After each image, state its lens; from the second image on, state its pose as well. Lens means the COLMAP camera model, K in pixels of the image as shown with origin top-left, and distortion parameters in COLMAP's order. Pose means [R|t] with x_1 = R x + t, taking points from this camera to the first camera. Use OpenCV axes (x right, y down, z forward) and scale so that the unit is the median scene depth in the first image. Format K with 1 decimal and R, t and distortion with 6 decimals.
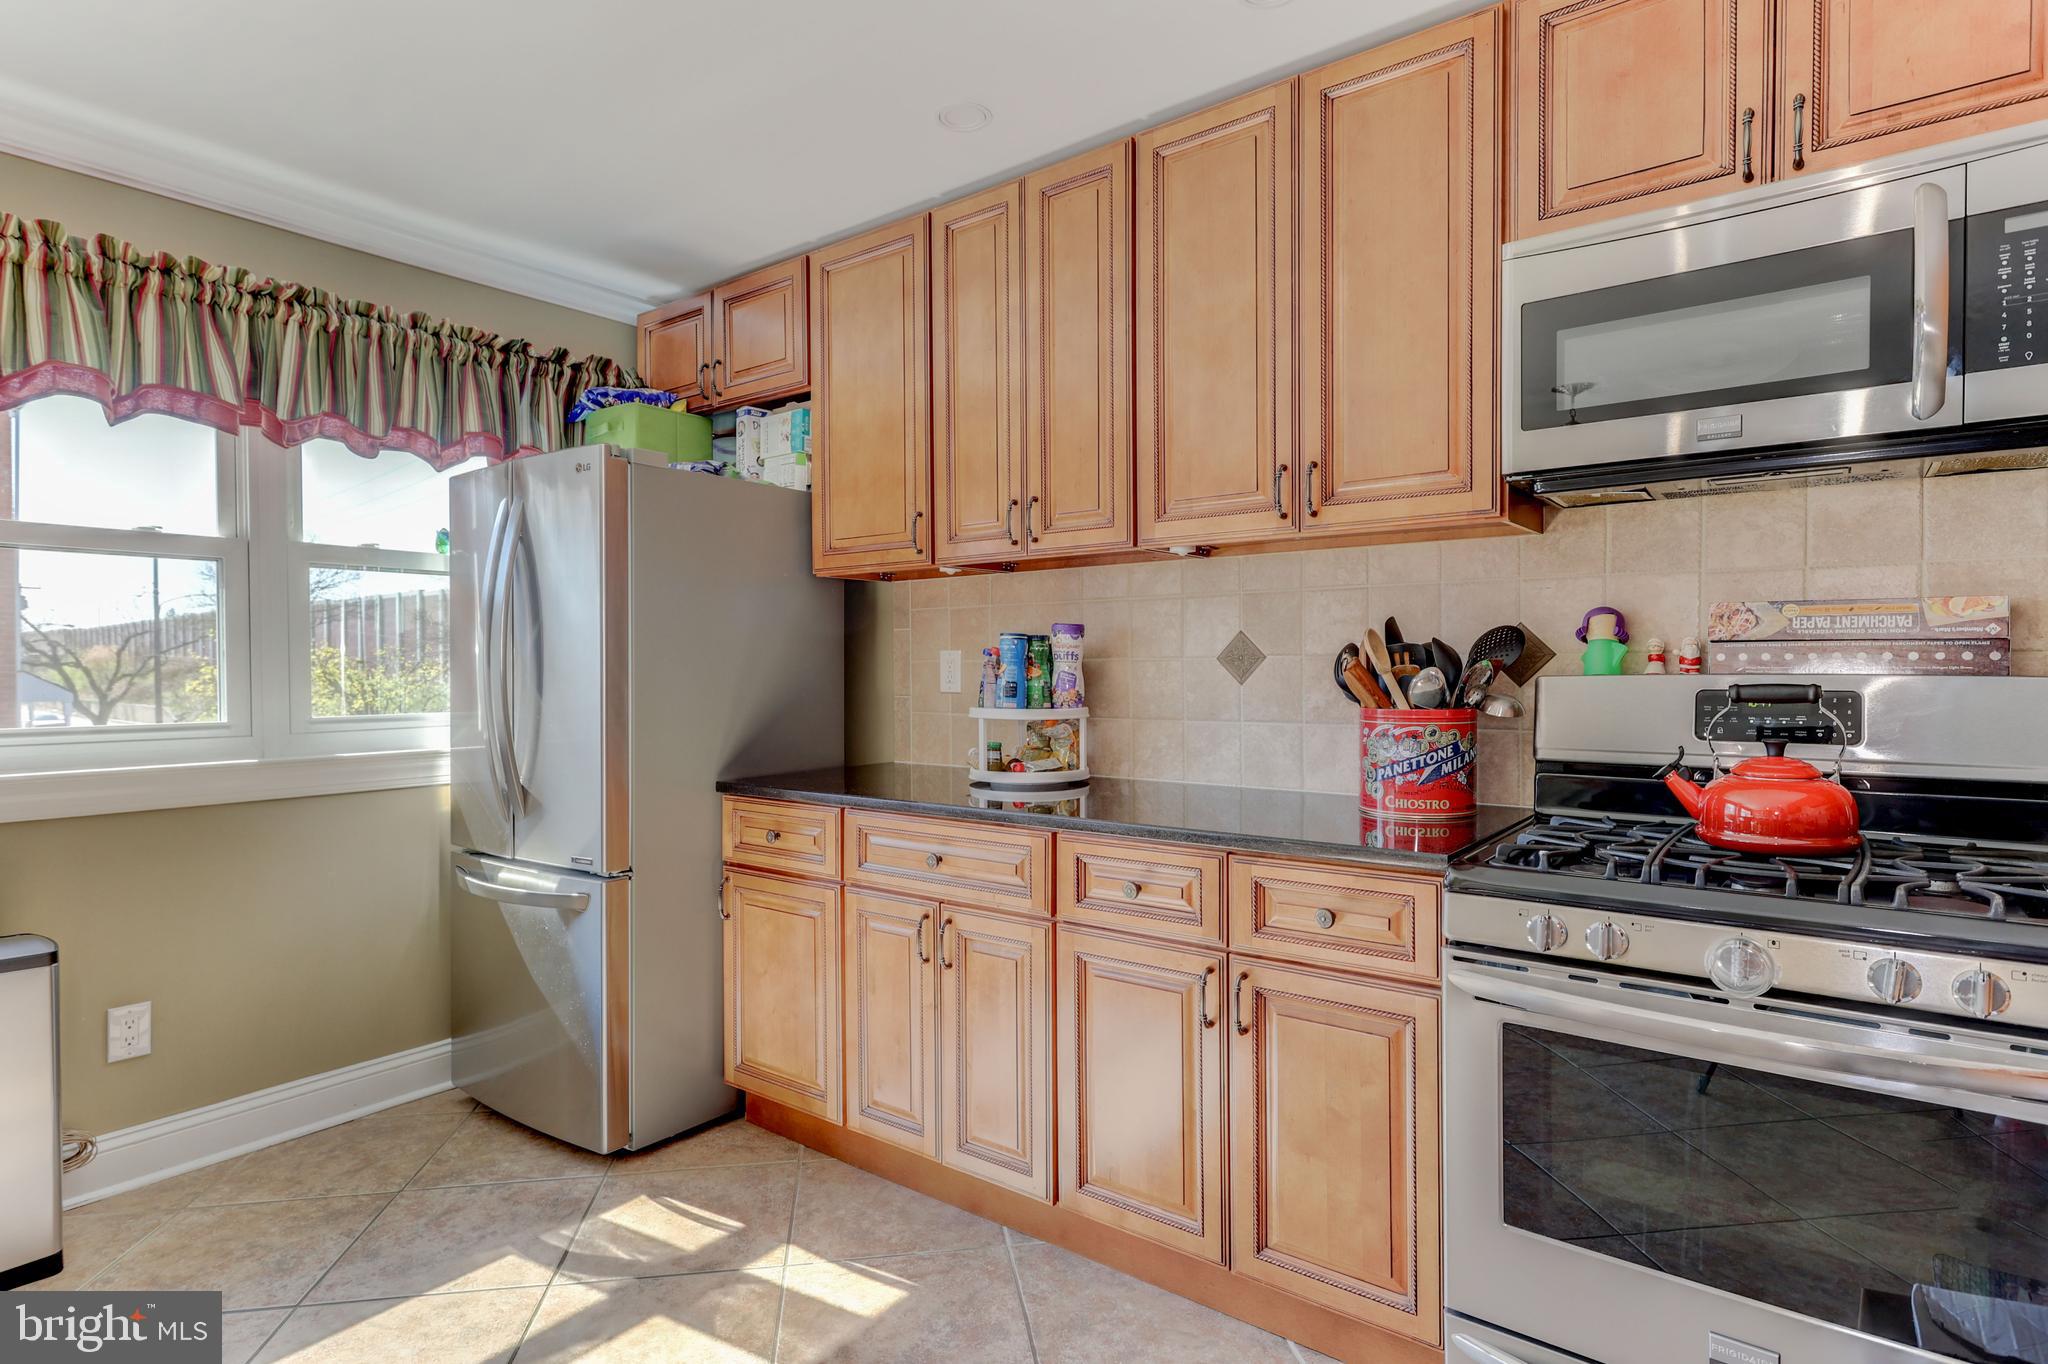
lens RADIAL K [[1060.1, 0, 1025.0], [0, 1060.1, 689.0], [0, 0, 1]] dist [0.027345, -0.003896]
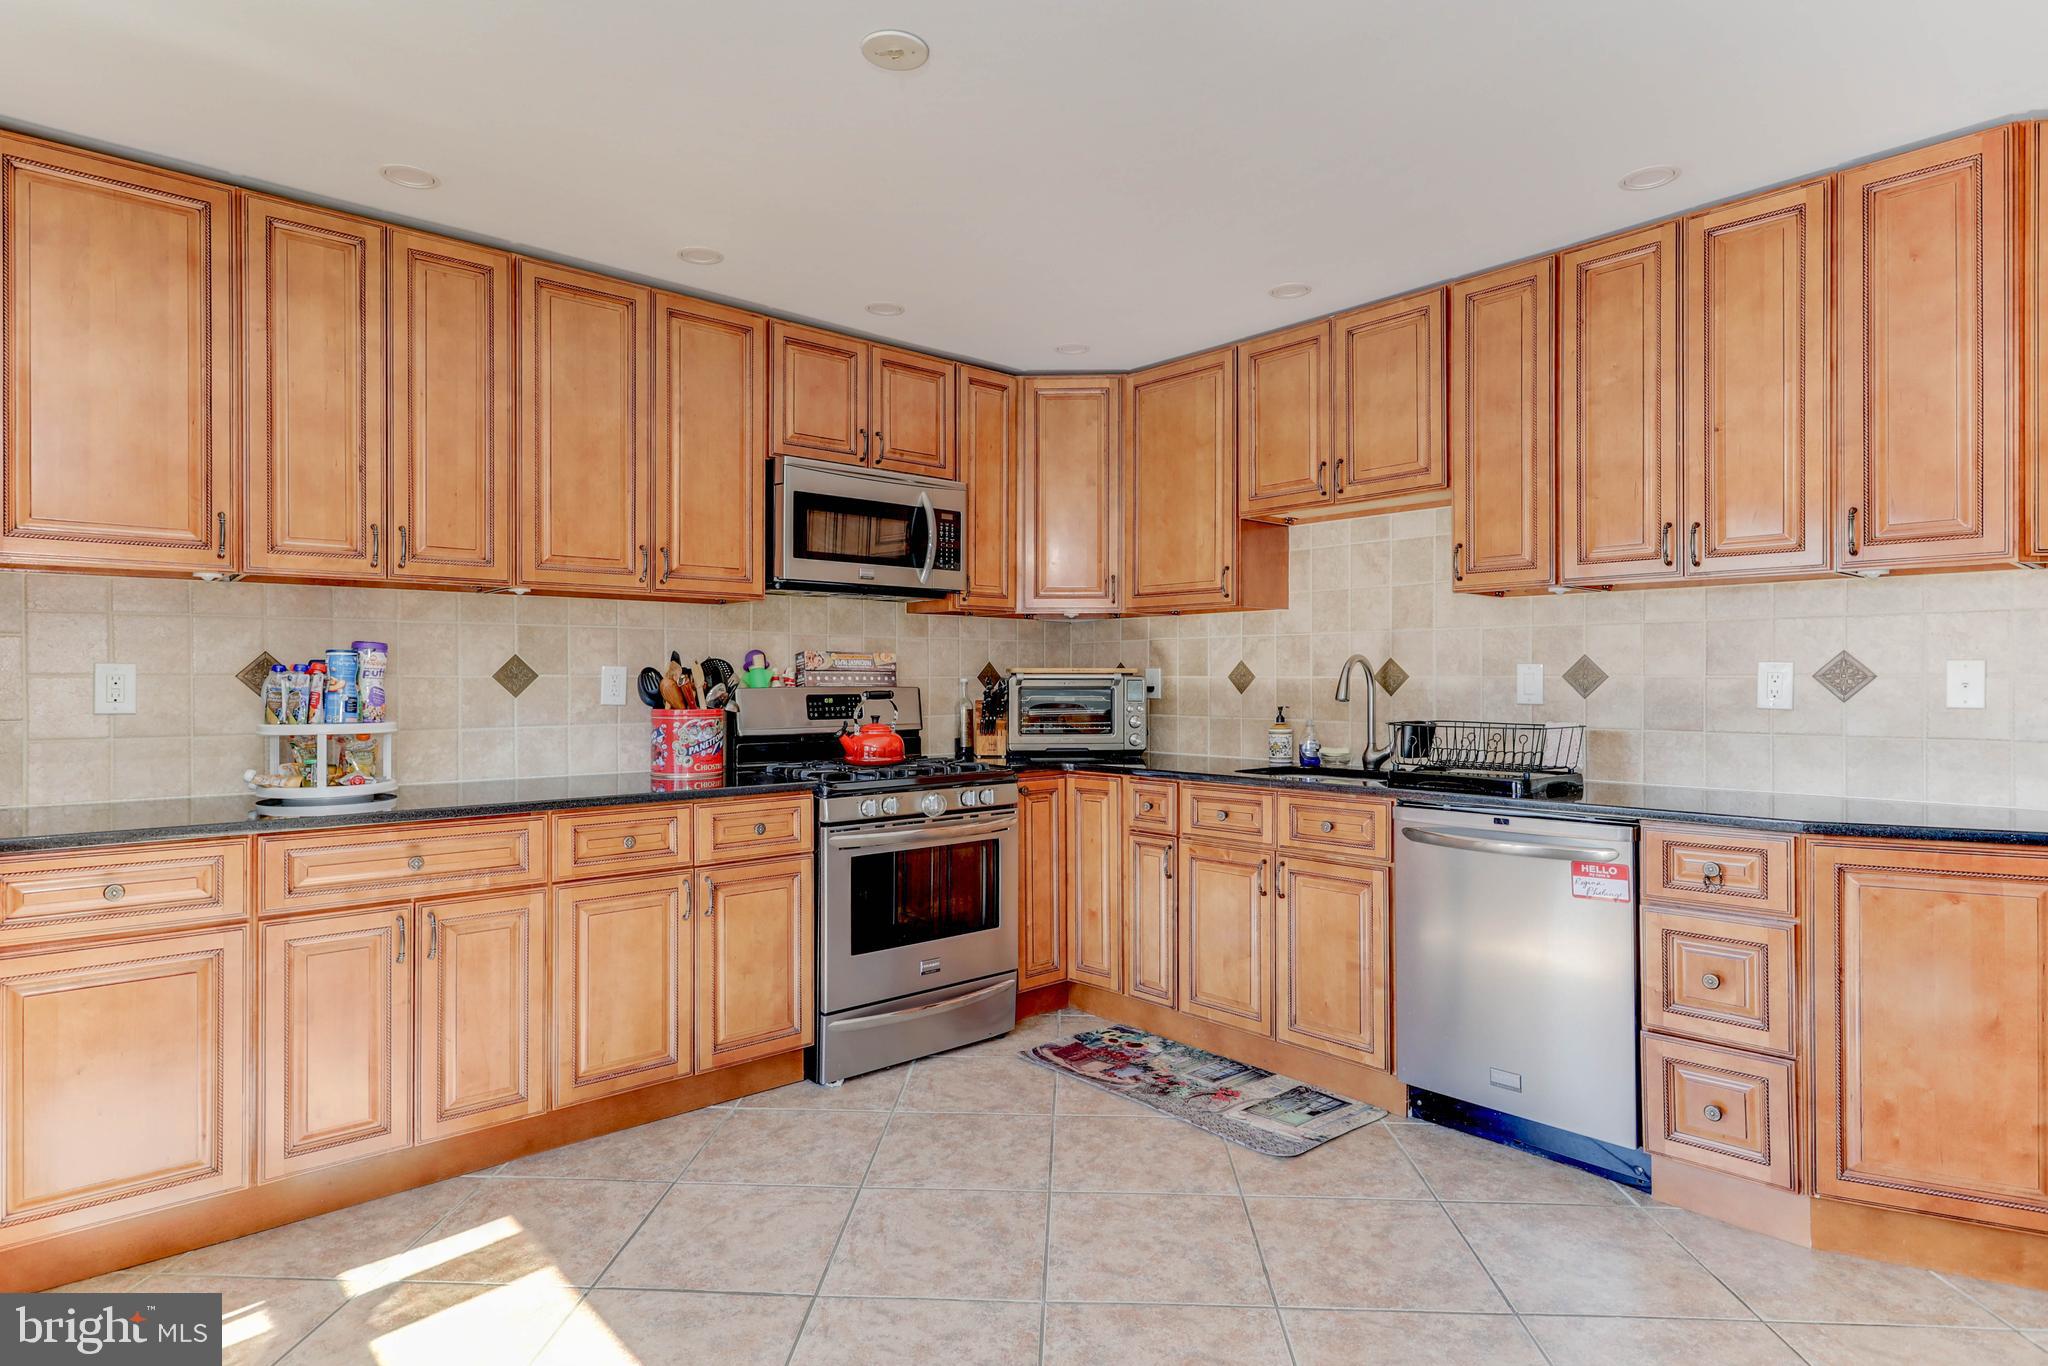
lens RADIAL K [[1060.1, 0, 1015.2], [0, 1060.1, 677.2], [0, 0, 1]] dist [0.027345, -0.003896]
pose [[0.224299, 0.006132, 0.974501, -1.111678], [0.019233, 0.999758, -0.010718, -0.003444], [-0.974331, 0.021147, 0.224127, 0.177567]]
